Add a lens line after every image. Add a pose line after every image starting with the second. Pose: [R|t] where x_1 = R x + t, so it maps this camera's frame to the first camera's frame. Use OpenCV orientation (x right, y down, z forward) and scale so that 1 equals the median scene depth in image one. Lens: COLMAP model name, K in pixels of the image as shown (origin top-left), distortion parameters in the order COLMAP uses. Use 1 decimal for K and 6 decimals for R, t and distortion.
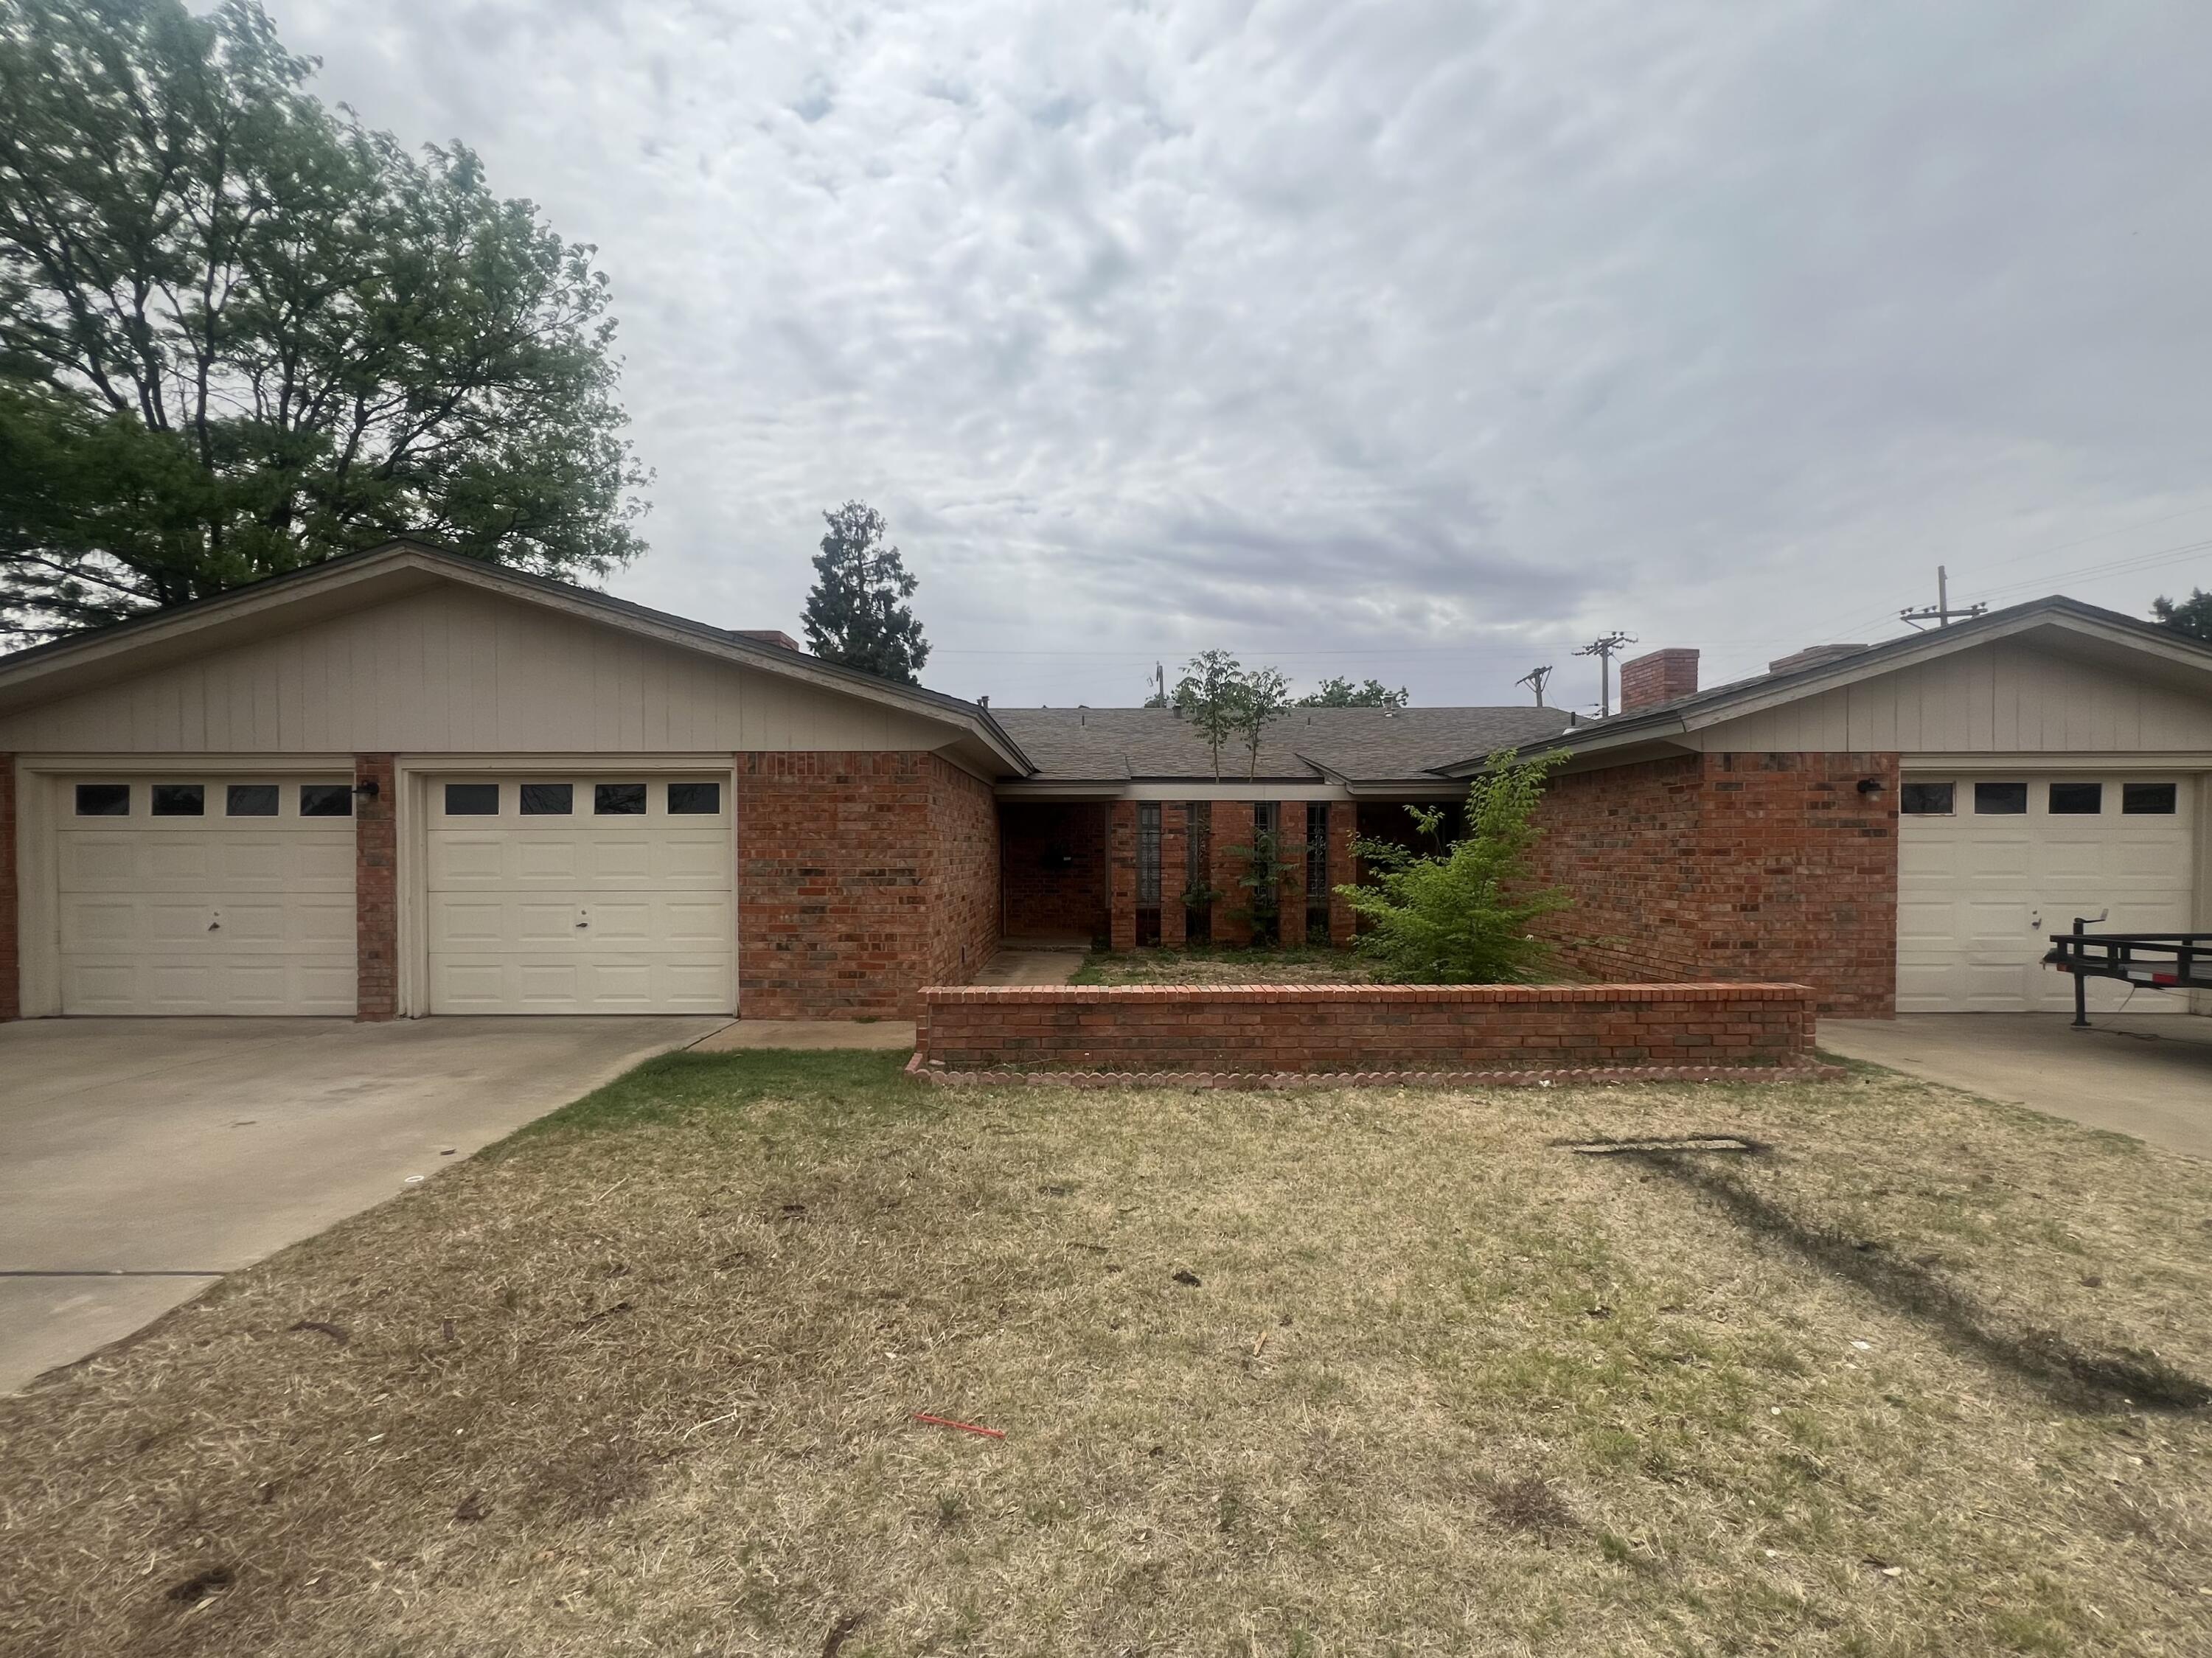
lens RADIAL K [[881.9, 0, 1128.6], [0, 881.9, 862.6], [0, 0, 1]] dist [-0.002656, 0.001570]
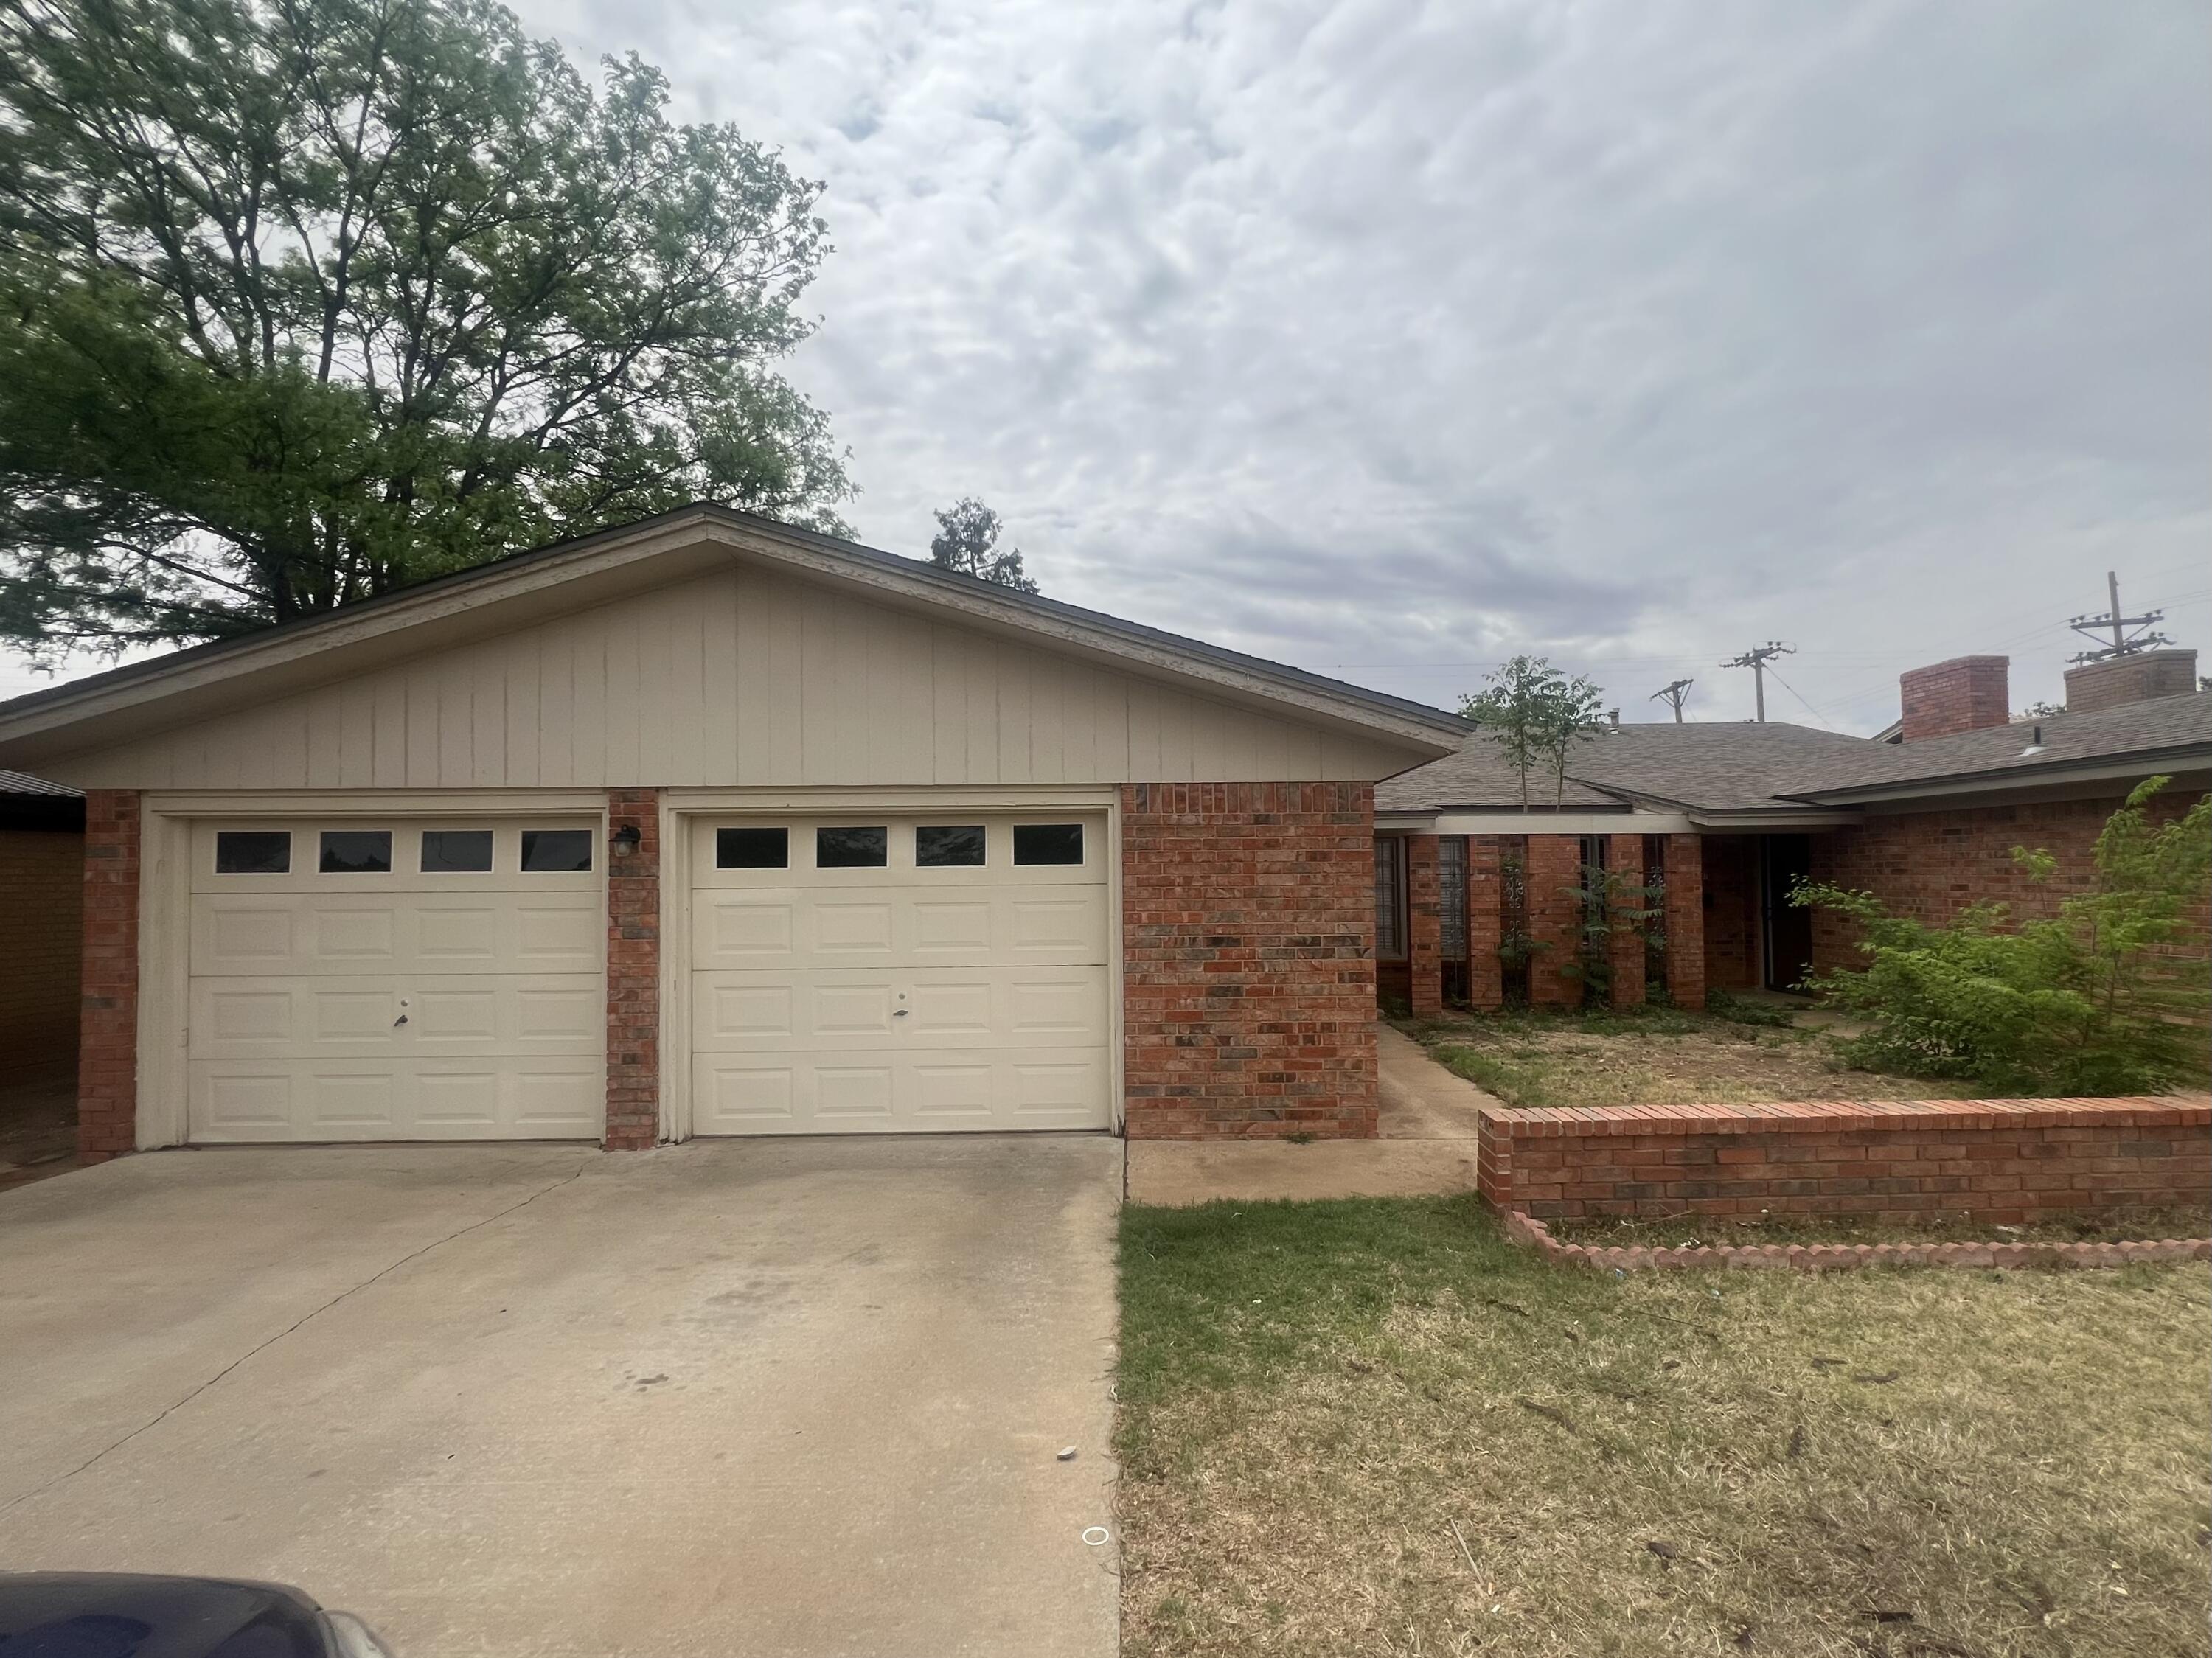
lens RADIAL K [[881.9, 0, 1095.3], [0, 881.9, 820.2], [0, 0, 1]] dist [-0.002656, 0.001570]
pose [[0.999631, -0.007911, 0.025995, -0.339089], [0.009678, 0.997599, -0.068572, -0.029278], [-0.025390, 0.068798, 0.997307, 0.163891]]
